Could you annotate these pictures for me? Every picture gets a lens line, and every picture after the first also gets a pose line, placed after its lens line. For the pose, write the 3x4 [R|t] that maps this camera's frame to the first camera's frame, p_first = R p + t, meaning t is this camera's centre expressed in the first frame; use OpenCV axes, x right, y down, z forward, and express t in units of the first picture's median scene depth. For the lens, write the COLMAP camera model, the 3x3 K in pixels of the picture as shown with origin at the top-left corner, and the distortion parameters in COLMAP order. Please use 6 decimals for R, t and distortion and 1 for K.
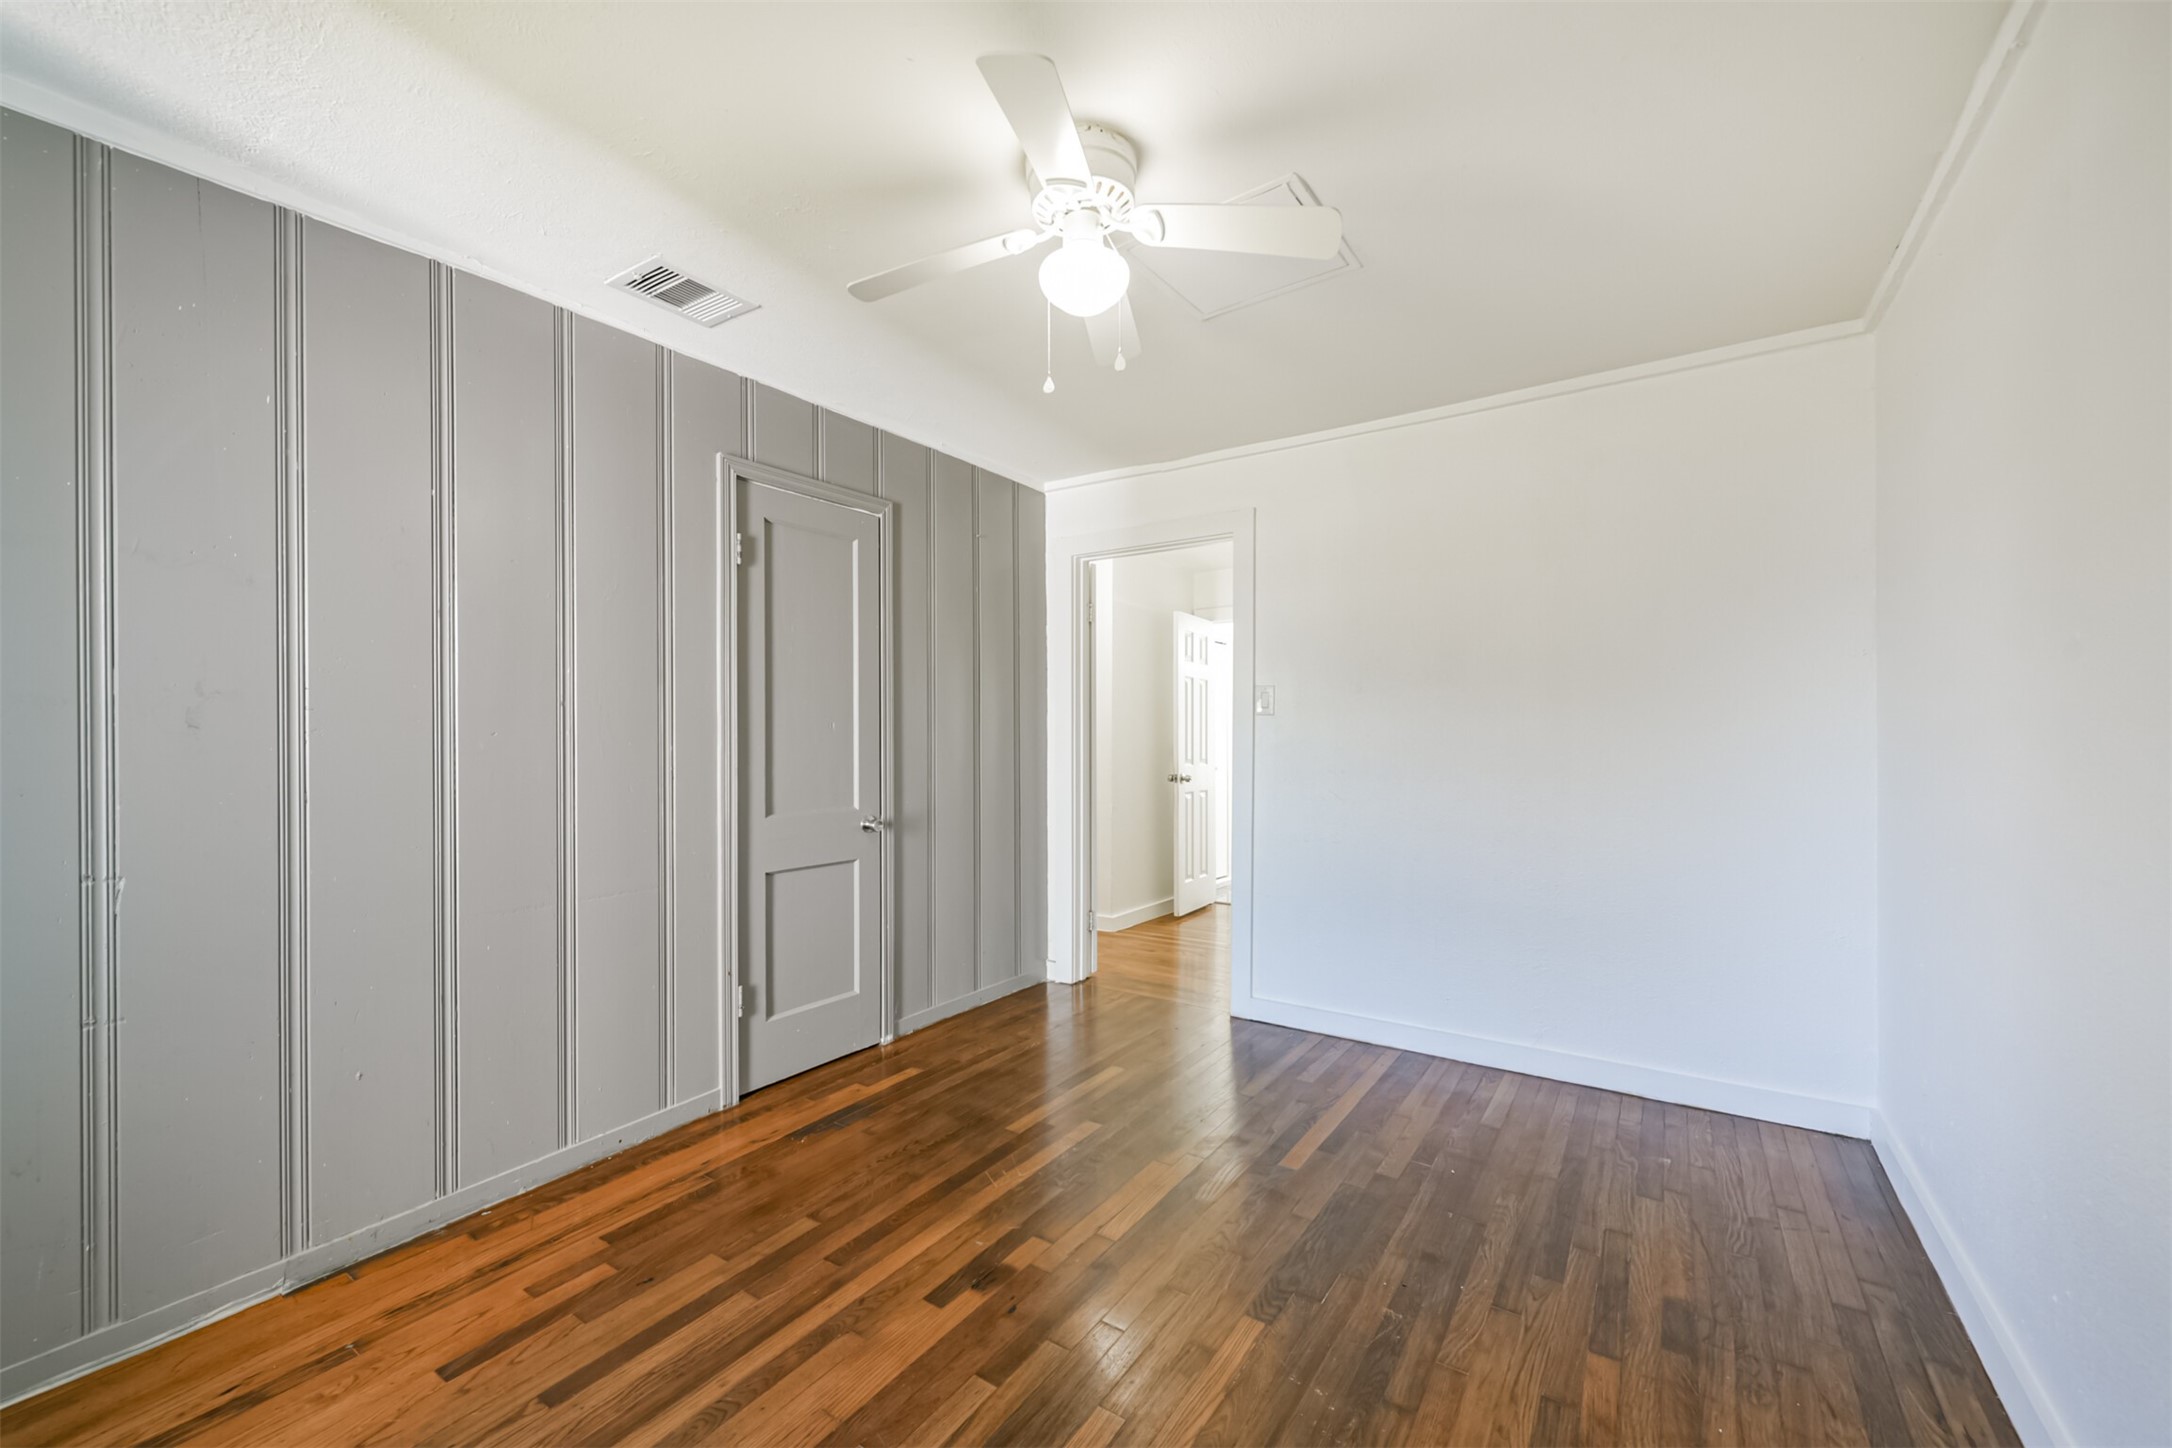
lens RADIAL K [[858.9, 0, 1082.8], [0, 858.9, 733.8], [0, 0, 1]] dist [0.003328, -0.000311]
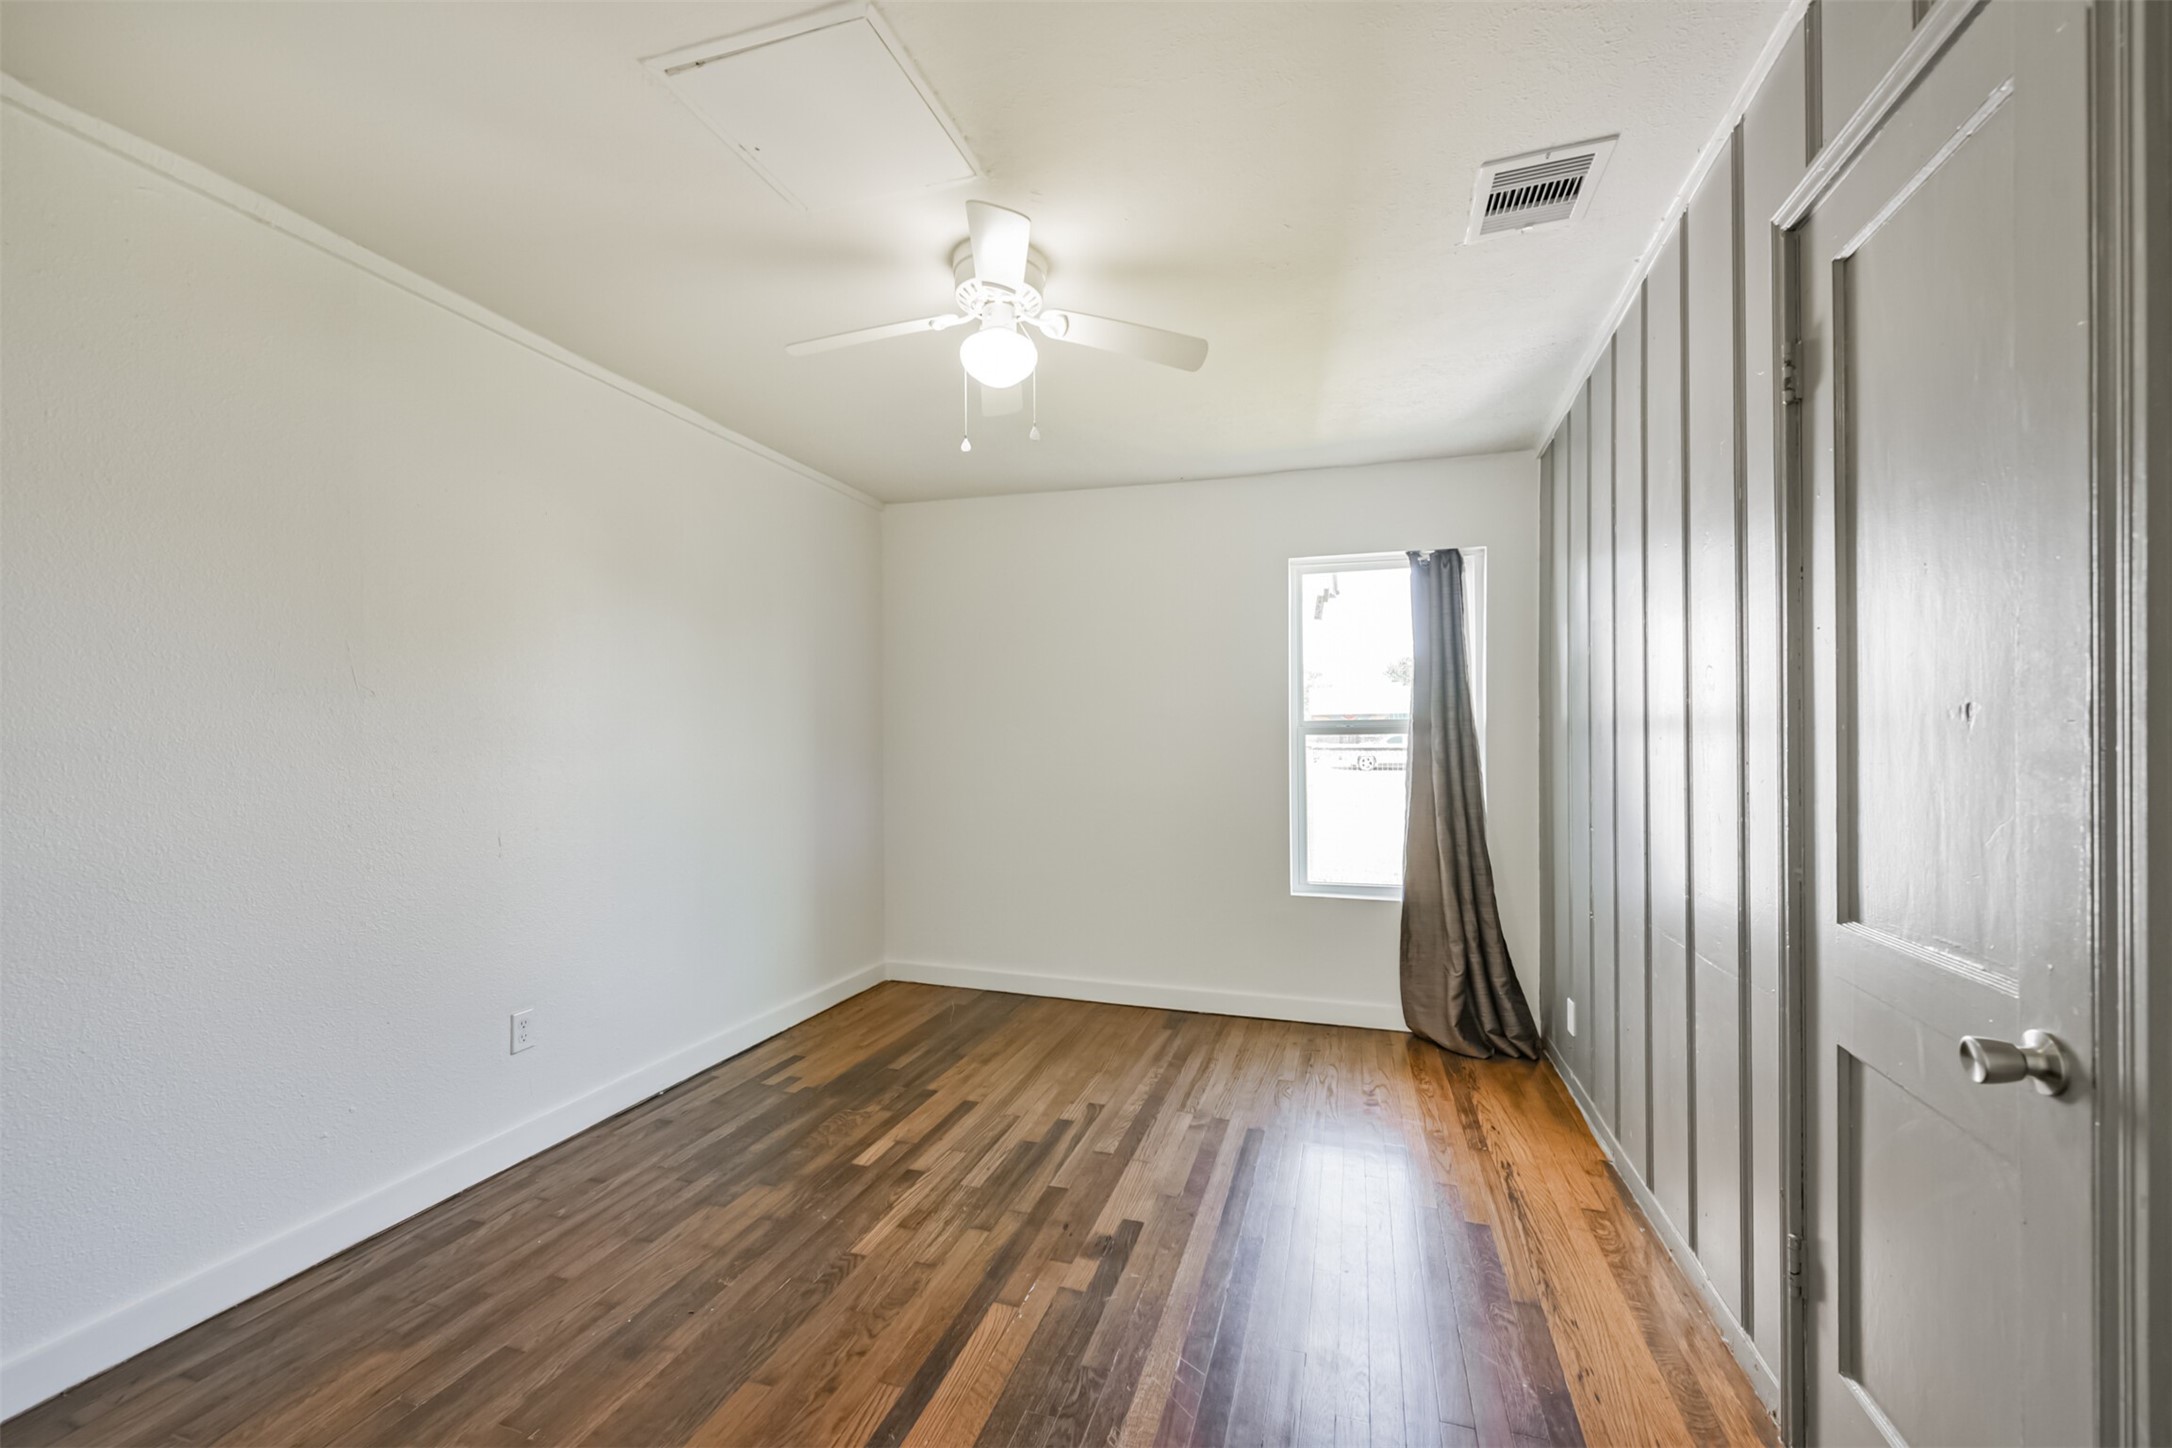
lens RADIAL K [[858.9, 0, 1080.7], [0, 858.9, 735.7], [0, 0, 1]] dist [0.003328, -0.000311]
pose [[-0.959499, 0.008098, -0.281596, 0.235024], [0.010220, 0.999929, -0.006067, -0.004773], [0.281527, -0.008699, -0.959514, 2.217081]]
